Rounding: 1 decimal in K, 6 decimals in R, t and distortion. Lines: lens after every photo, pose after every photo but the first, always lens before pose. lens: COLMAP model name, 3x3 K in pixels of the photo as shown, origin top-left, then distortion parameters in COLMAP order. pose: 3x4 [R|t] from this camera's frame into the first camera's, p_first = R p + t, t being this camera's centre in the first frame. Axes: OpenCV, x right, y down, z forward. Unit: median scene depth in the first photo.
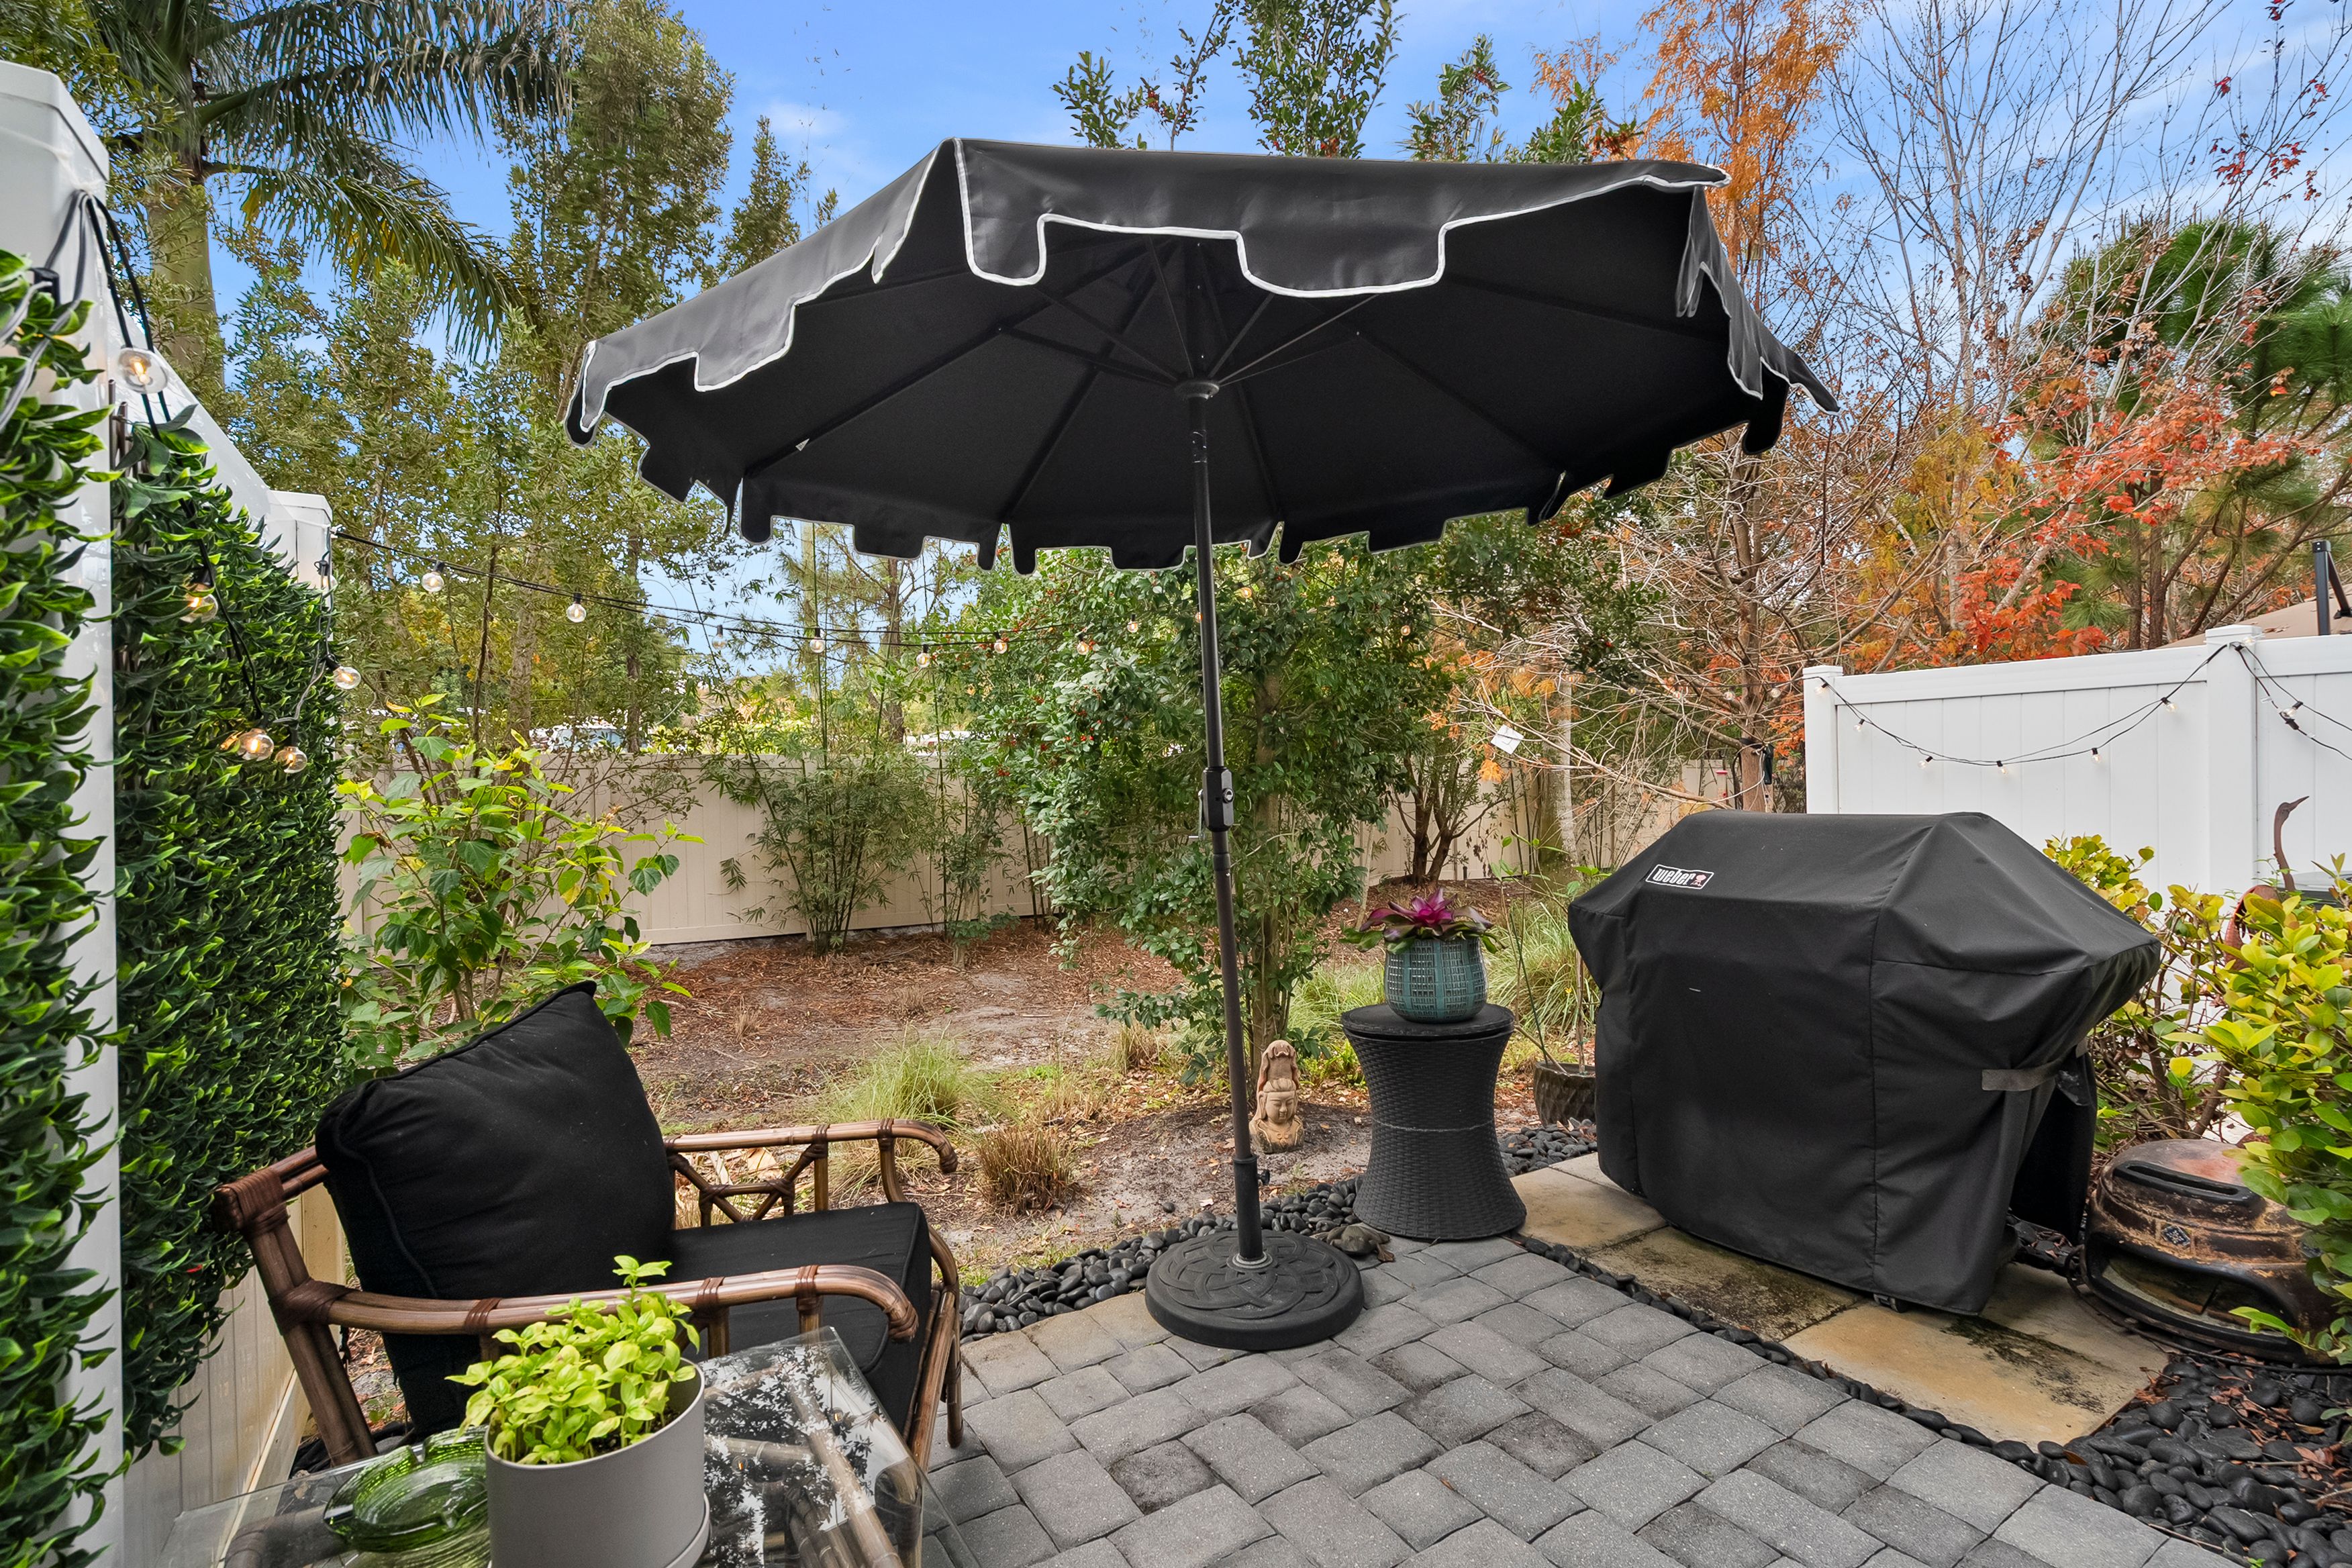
lens RADIAL K [[1069.0, 0, 1187.7], [0, 1069.0, 781.8], [0, 0, 1]] dist [-0.007088, 0.003011]
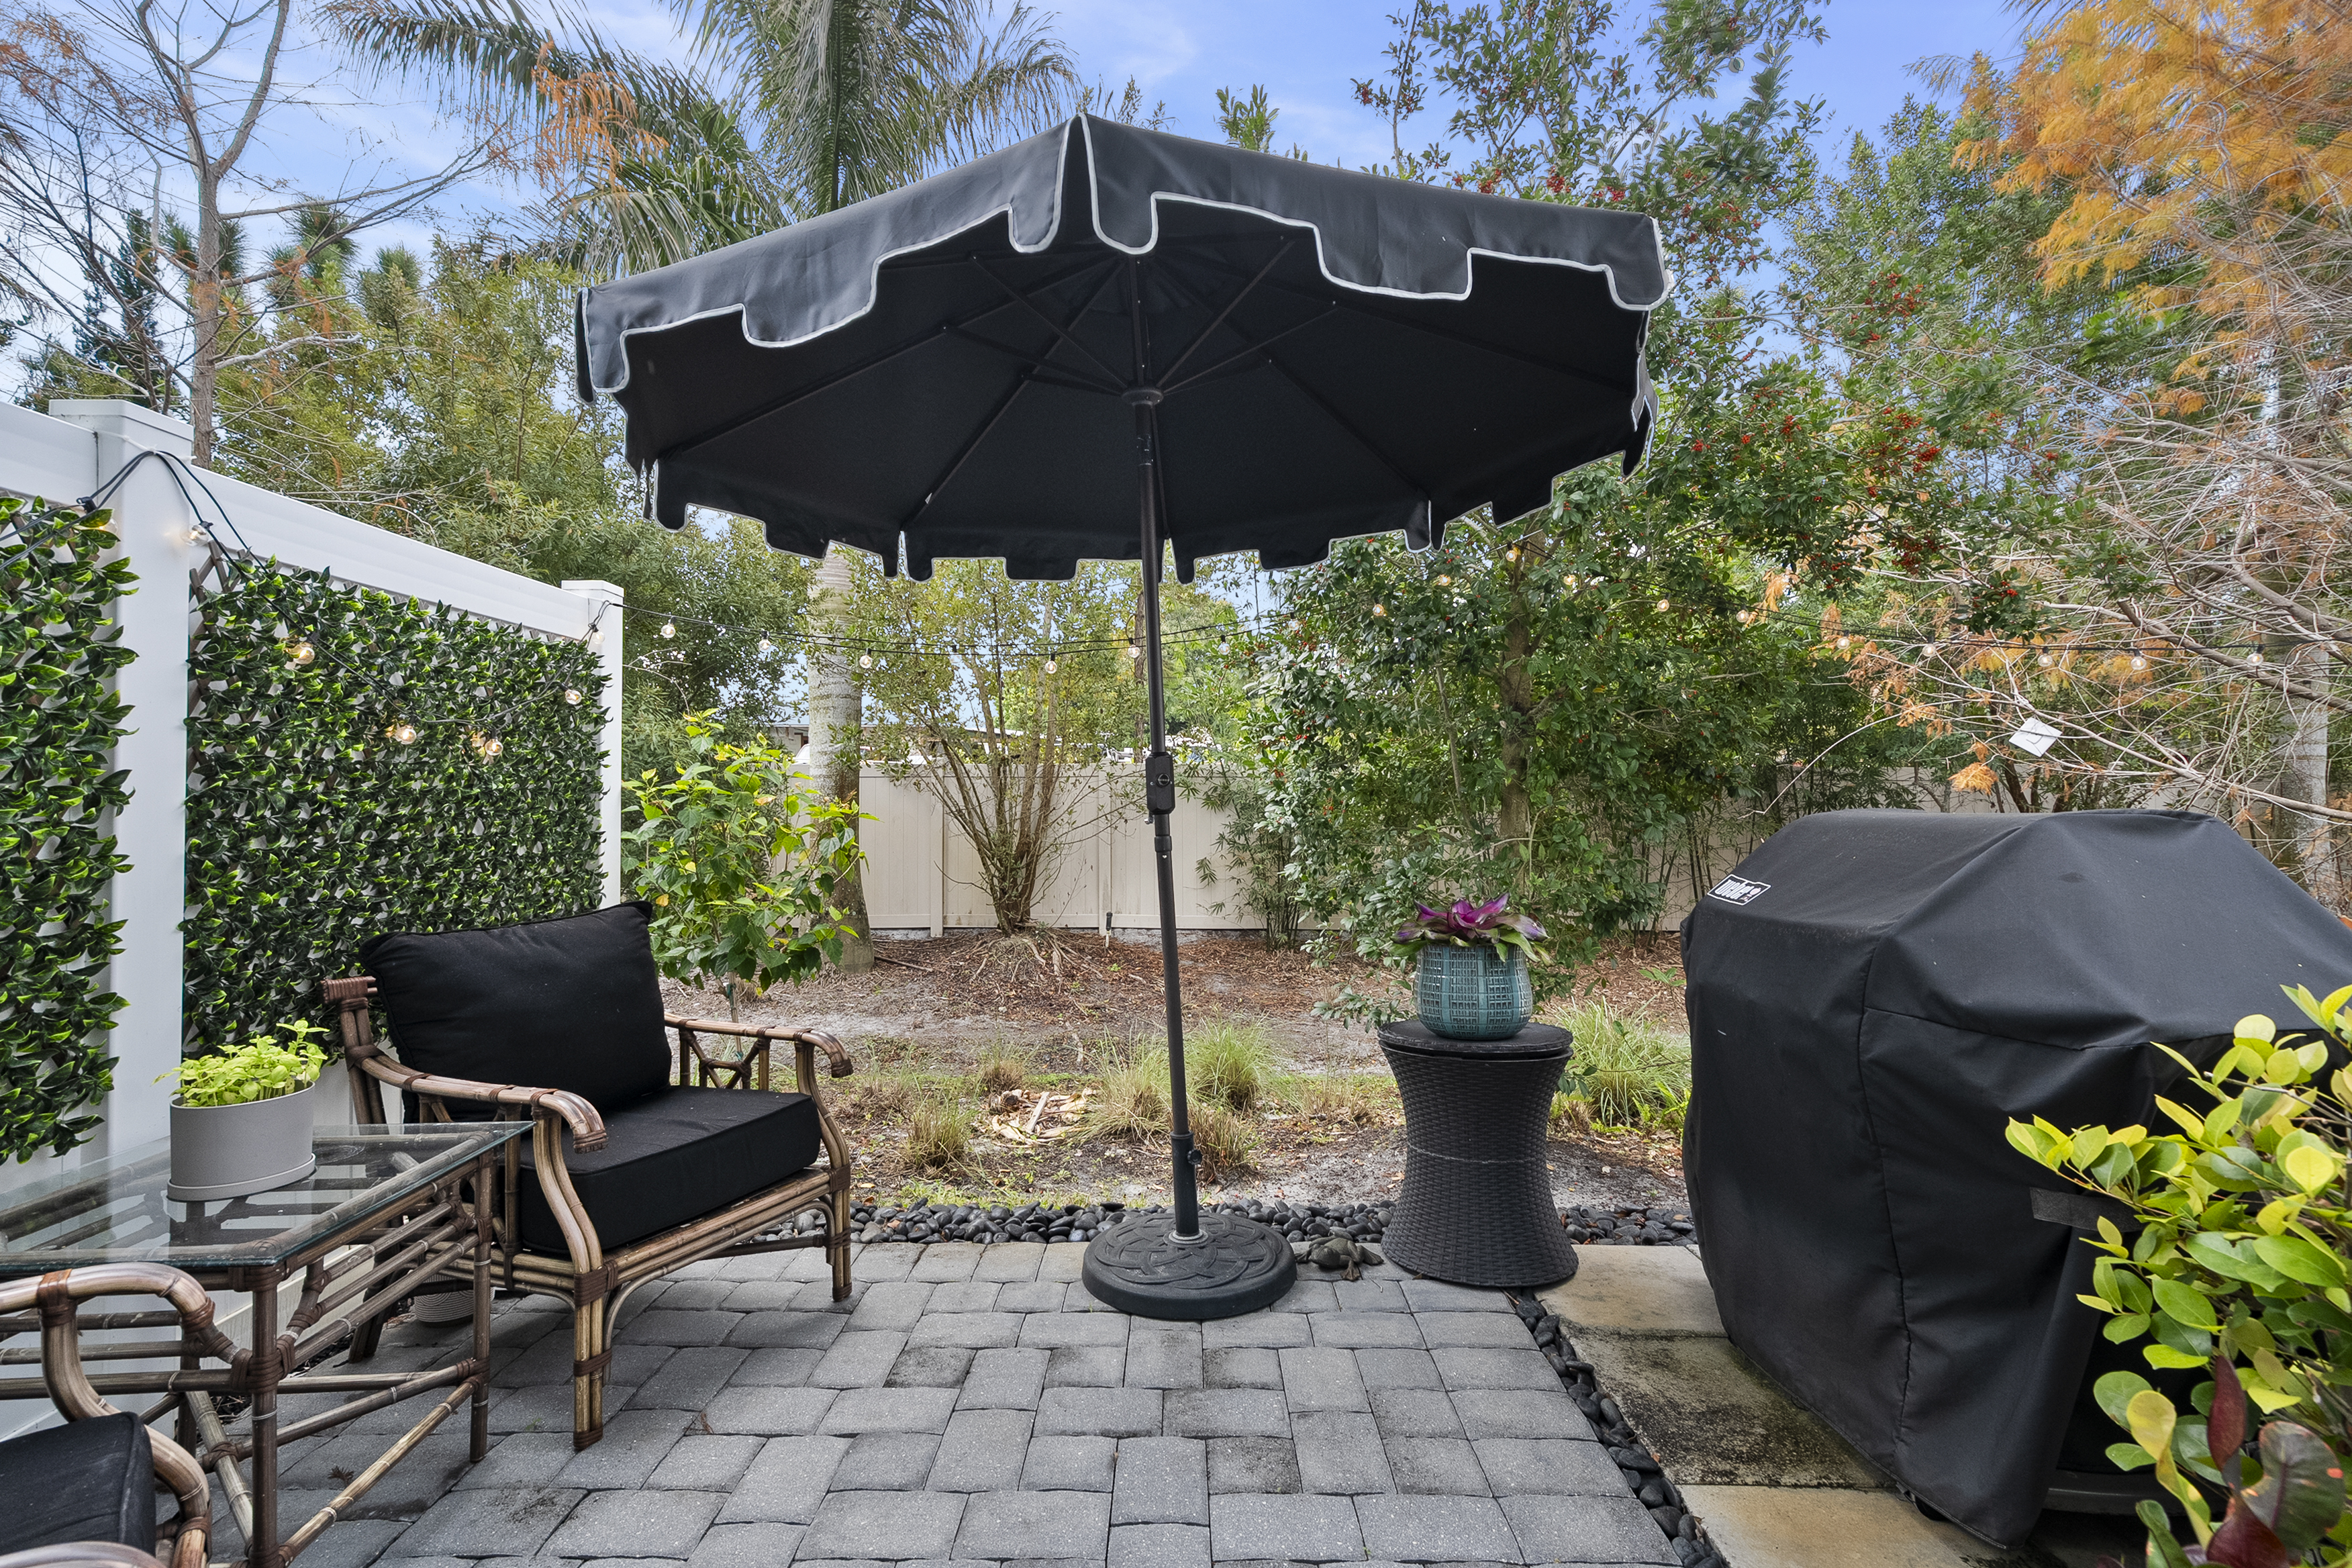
lens RADIAL K [[1069.0, 0, 1175.3], [0, 1069.0, 783.5], [0, 0, 1]] dist [-0.007088, 0.003011]
pose [[0.841489, 0.003771, -0.540261, 0.621449], [-0.011667, 0.999869, -0.011194, 0.028195], [0.540148, 0.015723, 0.841423, 0.133922]]
